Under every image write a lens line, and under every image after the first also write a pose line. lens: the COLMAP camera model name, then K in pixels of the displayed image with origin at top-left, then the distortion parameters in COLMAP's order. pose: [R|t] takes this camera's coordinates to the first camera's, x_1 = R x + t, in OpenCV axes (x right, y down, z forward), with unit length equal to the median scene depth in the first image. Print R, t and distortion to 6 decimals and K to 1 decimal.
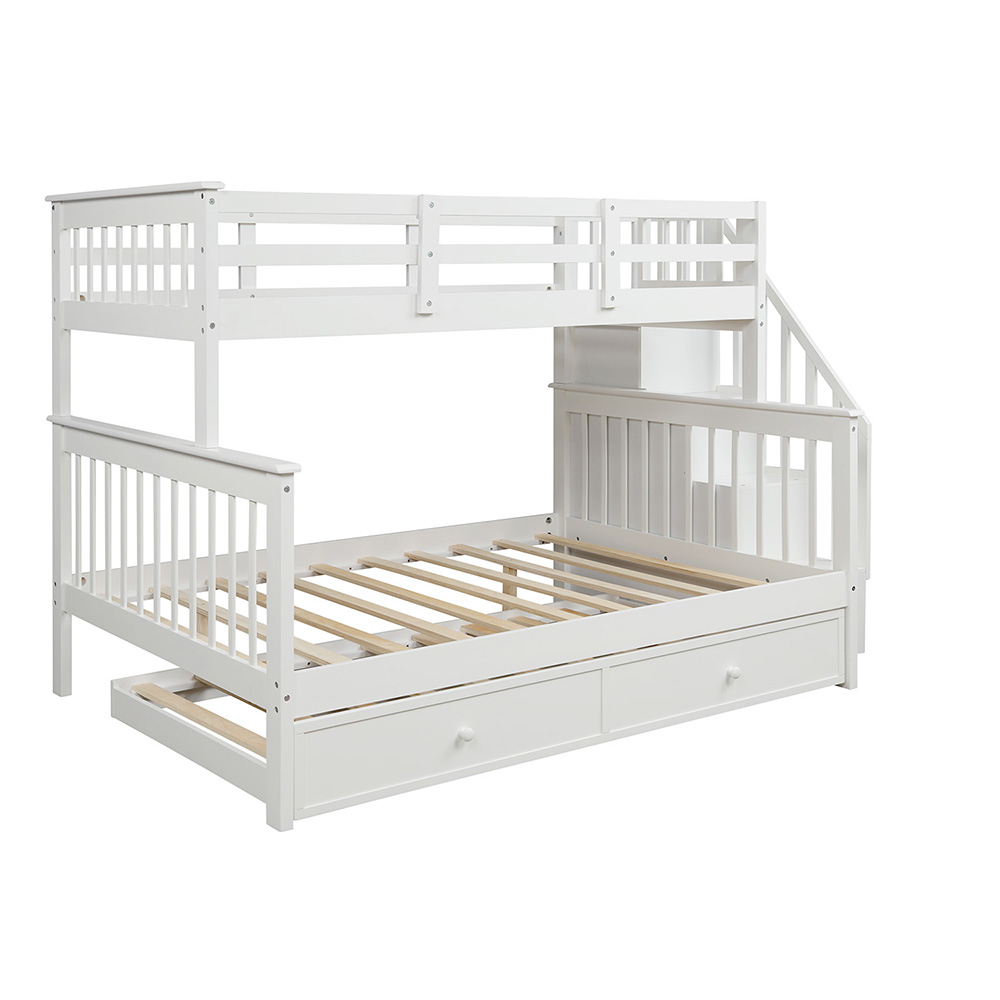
lens RADIAL K [[1501.1, 0, 500.0], [0, 1501.1, 500.0], [0, 0, 1]] dist [0.119694, -0.032065]
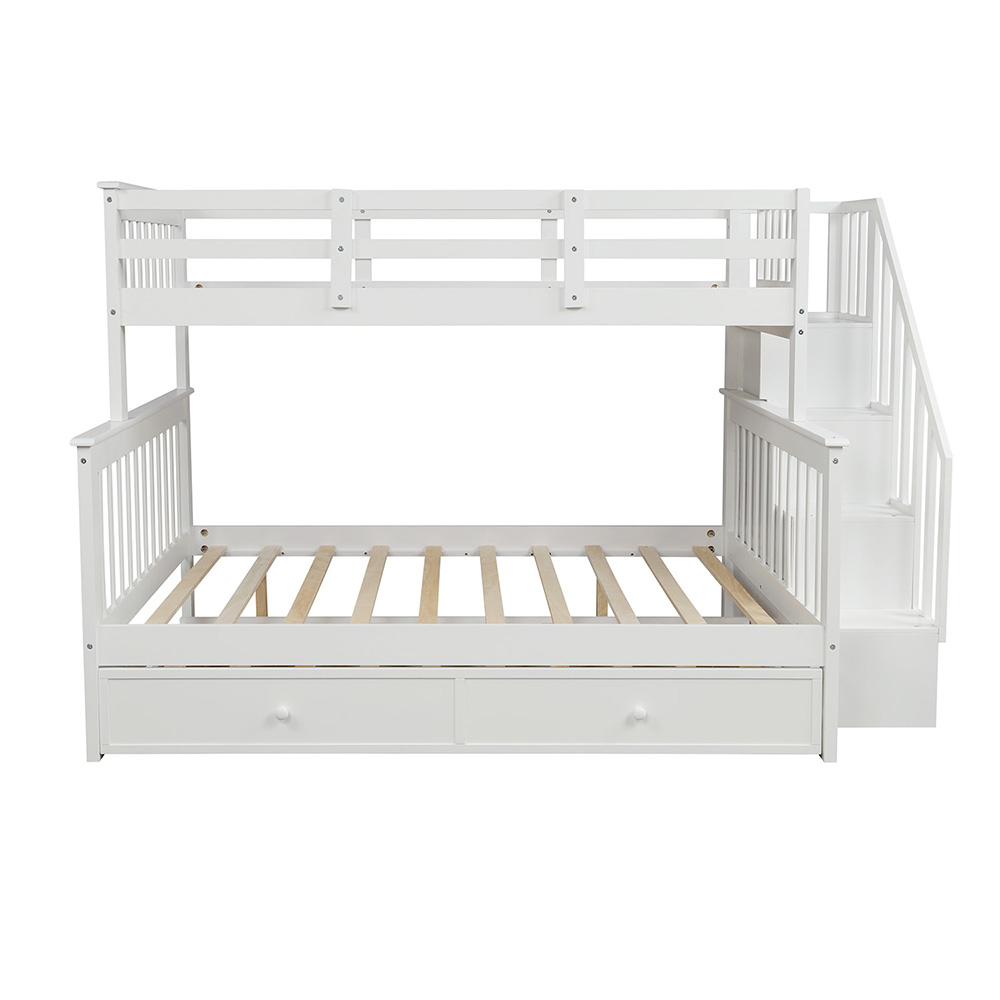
lens RADIAL K [[1452.3, 0, 500.0], [0, 1452.3, 500.0], [0, 0, 1]] dist [-0.037325, 0.003540]
pose [[0.806764, 0.107295, -0.581050, 0.486320], [-0.100649, 0.993958, 0.043794, -0.035957], [0.582238, 0.023151, 0.812689, 0.201961]]
